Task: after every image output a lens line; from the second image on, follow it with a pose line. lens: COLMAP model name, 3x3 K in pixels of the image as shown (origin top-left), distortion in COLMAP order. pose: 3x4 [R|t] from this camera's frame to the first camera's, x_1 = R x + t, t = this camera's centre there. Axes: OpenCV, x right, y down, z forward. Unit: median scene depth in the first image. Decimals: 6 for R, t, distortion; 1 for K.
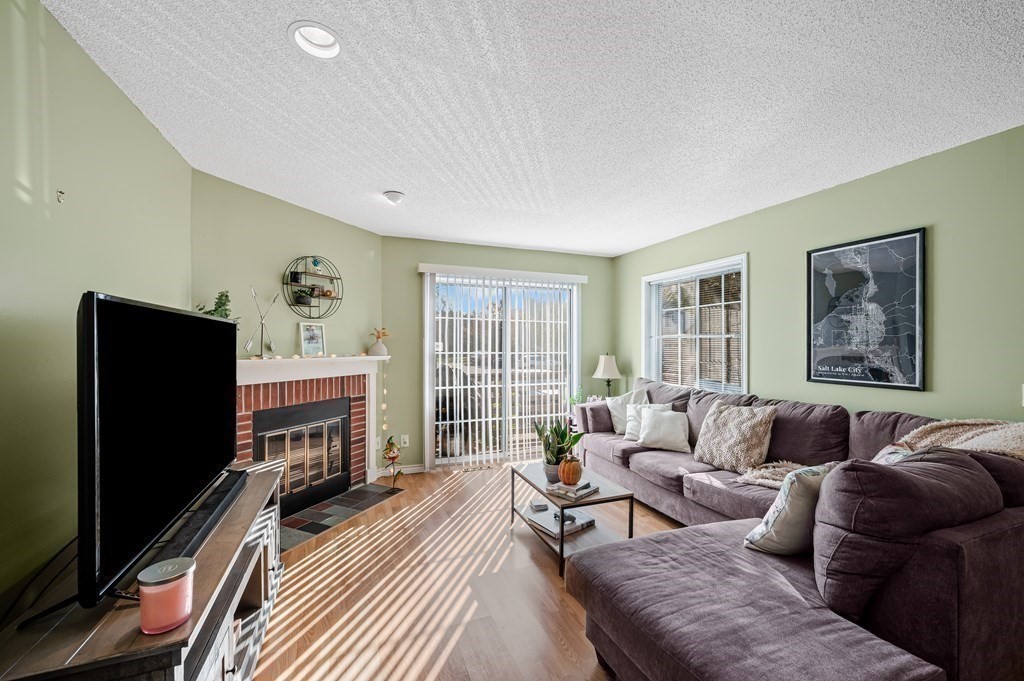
lens RADIAL K [[409.2, 0, 510.3], [0, 409.2, 343.6], [0, 0, 1]] dist [0.001397, 0.000261]
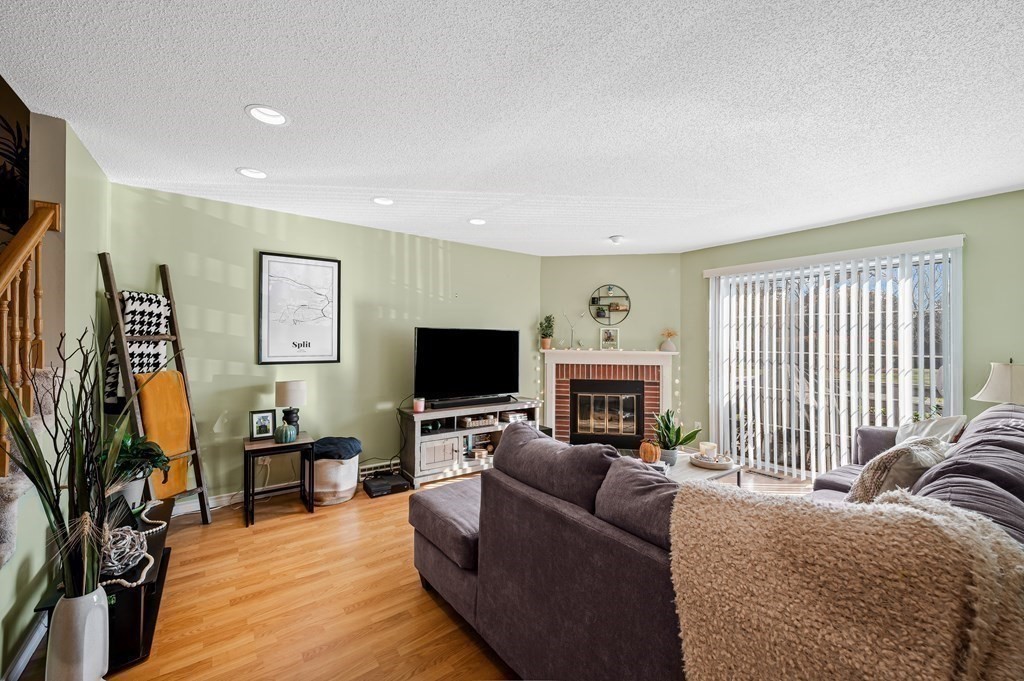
lens RADIAL K [[405.8, 0, 509.0], [0, 405.8, 341.0], [0, 0, 1]] dist [0.000329, 0.000248]
pose [[0.245783, -0.002873, -0.969321, 0.906708], [-0.007205, 0.999963, -0.004790, 0.007928], [0.969298, 0.008161, 0.245753, 0.264855]]
